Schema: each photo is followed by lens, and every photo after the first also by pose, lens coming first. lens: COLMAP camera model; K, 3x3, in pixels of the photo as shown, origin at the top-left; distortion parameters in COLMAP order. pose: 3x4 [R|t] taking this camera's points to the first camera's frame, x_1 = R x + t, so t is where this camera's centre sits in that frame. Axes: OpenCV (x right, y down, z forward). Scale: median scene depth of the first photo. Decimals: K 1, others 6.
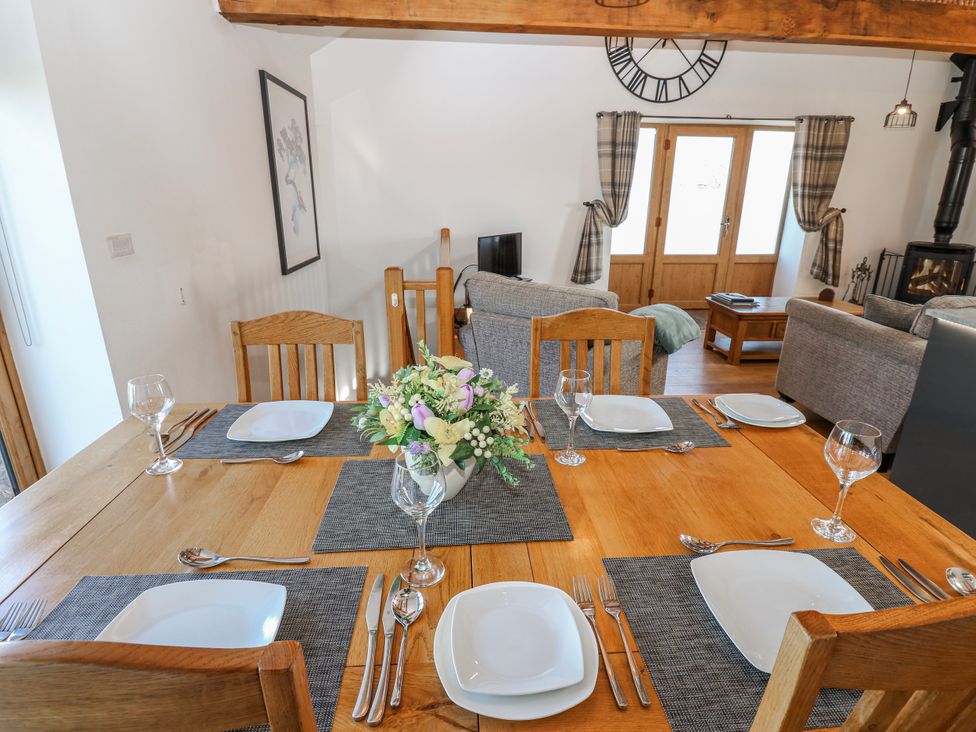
lens RADIAL K [[506.0, 0, 492.4], [0, 506.0, 355.1], [0, 0, 1]] dist [0.001910, -0.014301]
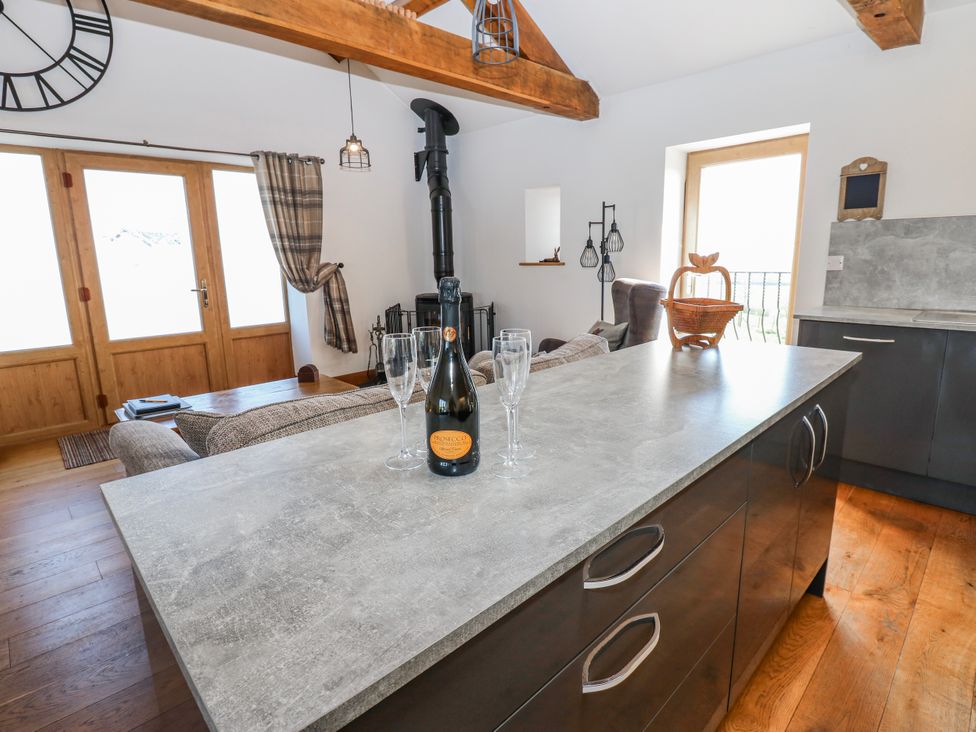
lens RADIAL K [[508.4, 0, 491.1], [0, 508.4, 352.1], [0, 0, 1]] dist [0.001668, -0.012193]
pose [[0.773898, -0.142414, 0.617090, 0.359479], [0.222942, 0.973280, -0.054976, -0.041851], [-0.592772, 0.180121, 0.784970, 0.210976]]
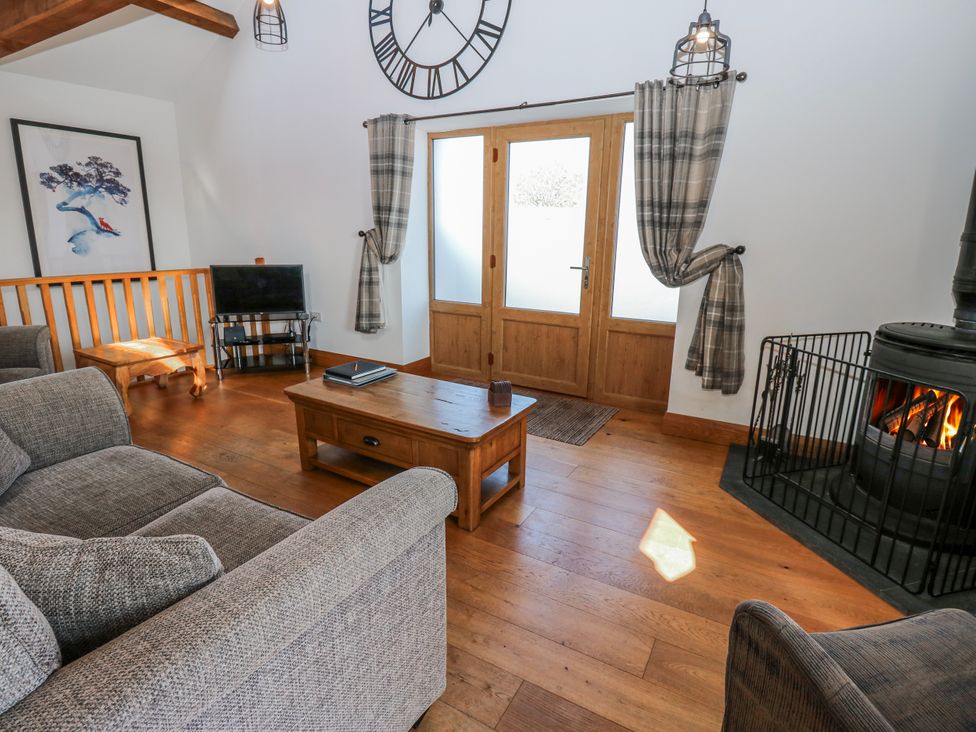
lens RADIAL K [[506.0, 0, 492.4], [0, 506.0, 355.1], [0, 0, 1]] dist [0.001910, -0.014301]
pose [[0.828619, 0.136622, -0.542885, 0.826533], [-0.183757, 0.982409, -0.033241, -0.121273], [0.528794, 0.127303, 0.839149, 0.462076]]
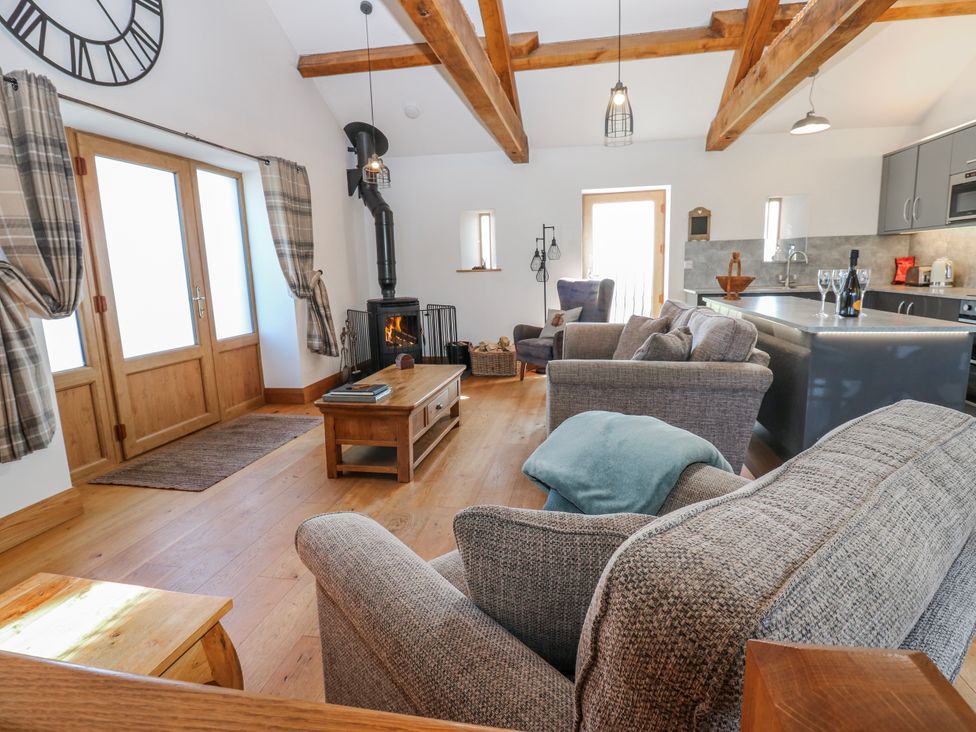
lens RADIAL K [[506.0, 0, 492.4], [0, 506.0, 355.1], [0, 0, 1]] dist [0.001910, -0.014301]
pose [[0.262673, -0.176947, 0.948521, -0.092762], [0.329362, 0.940439, 0.084230, -0.133119], [-0.906931, 0.290282, 0.305307, 0.526460]]
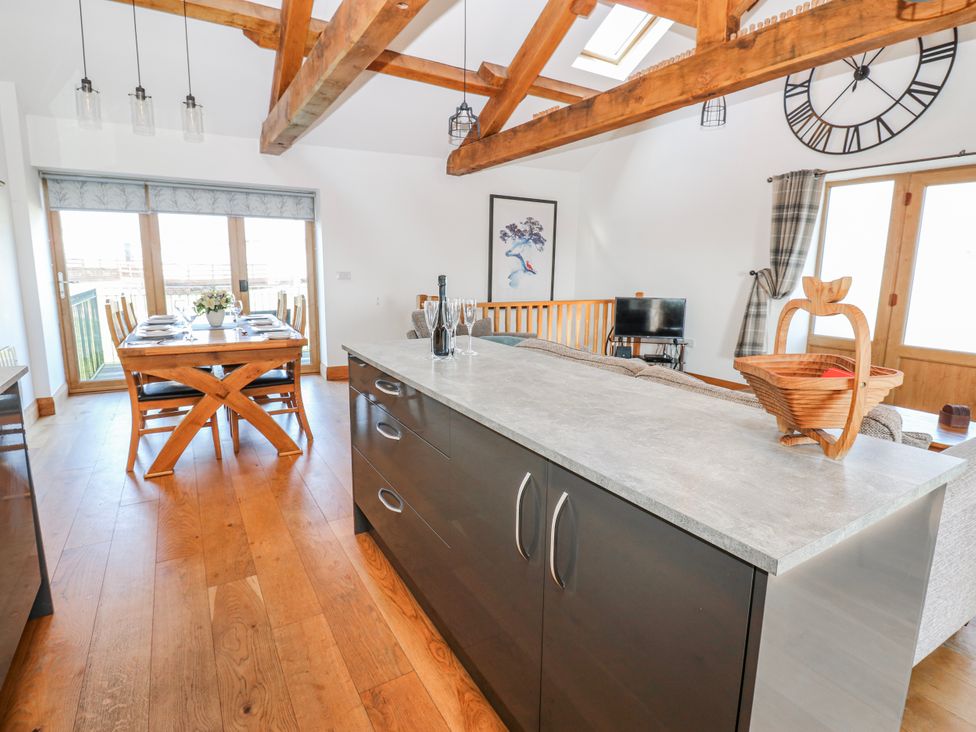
lens RADIAL K [[506.0, 0, 492.4], [0, 506.0, 355.1], [0, 0, 1]] dist [0.001910, -0.014301]
pose [[0.452880, 0.149337, -0.878976, 0.808524], [-0.285982, 0.958111, 0.015434, -0.034276], [0.844461, 0.244381, 0.476616, 0.199079]]
